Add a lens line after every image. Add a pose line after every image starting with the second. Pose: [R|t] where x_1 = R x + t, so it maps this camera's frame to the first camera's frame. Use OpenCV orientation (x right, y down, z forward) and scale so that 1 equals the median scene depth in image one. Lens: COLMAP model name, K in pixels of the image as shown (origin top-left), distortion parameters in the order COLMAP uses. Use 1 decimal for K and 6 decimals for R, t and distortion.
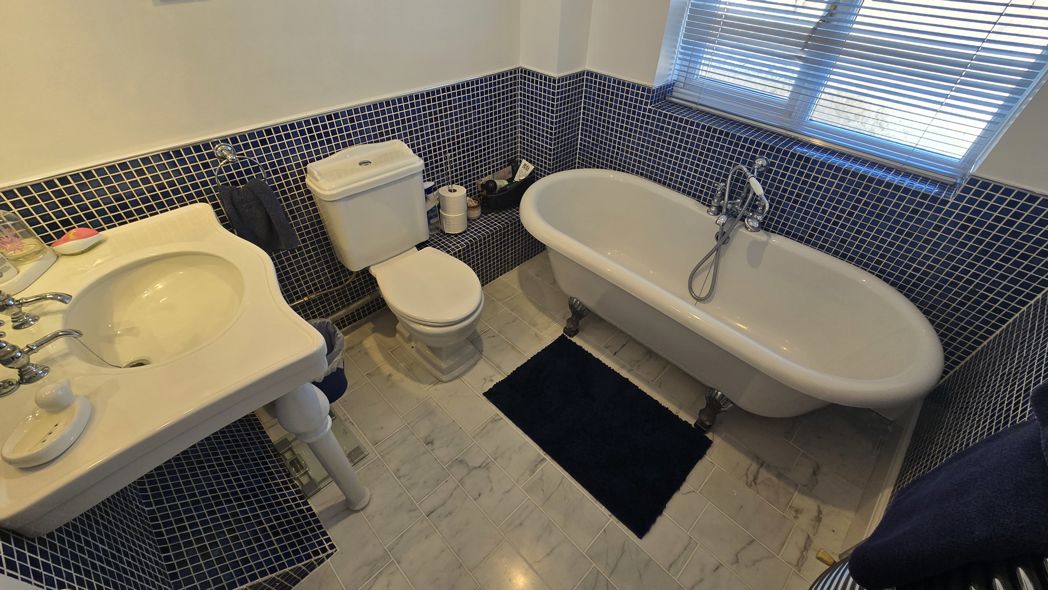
lens RADIAL K [[430.3, 0, 531.4], [0, 430.3, 301.0], [0, 0, 1]] dist [-0.001943, -0.000977]
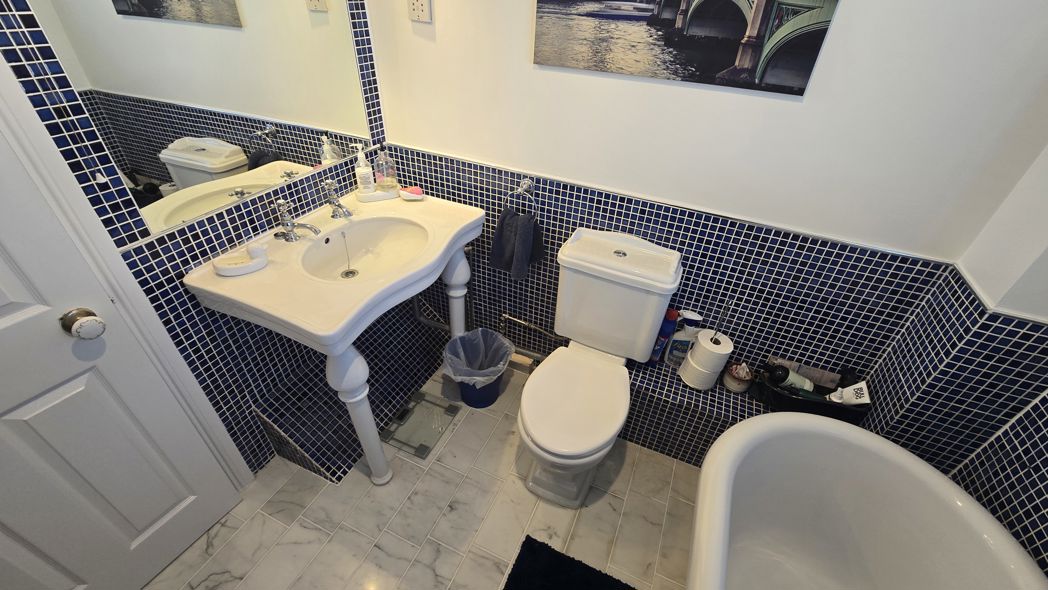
lens RADIAL K [[430.3, 0, 523.2], [0, 430.3, 297.2], [0, 0, 1]] dist [-0.001943, -0.000977]
pose [[0.360278, 0.546288, -0.756154, 0.271939], [-0.657173, 0.723927, 0.209889, -0.295568], [0.662060, 0.421306, 0.619821, 0.316387]]
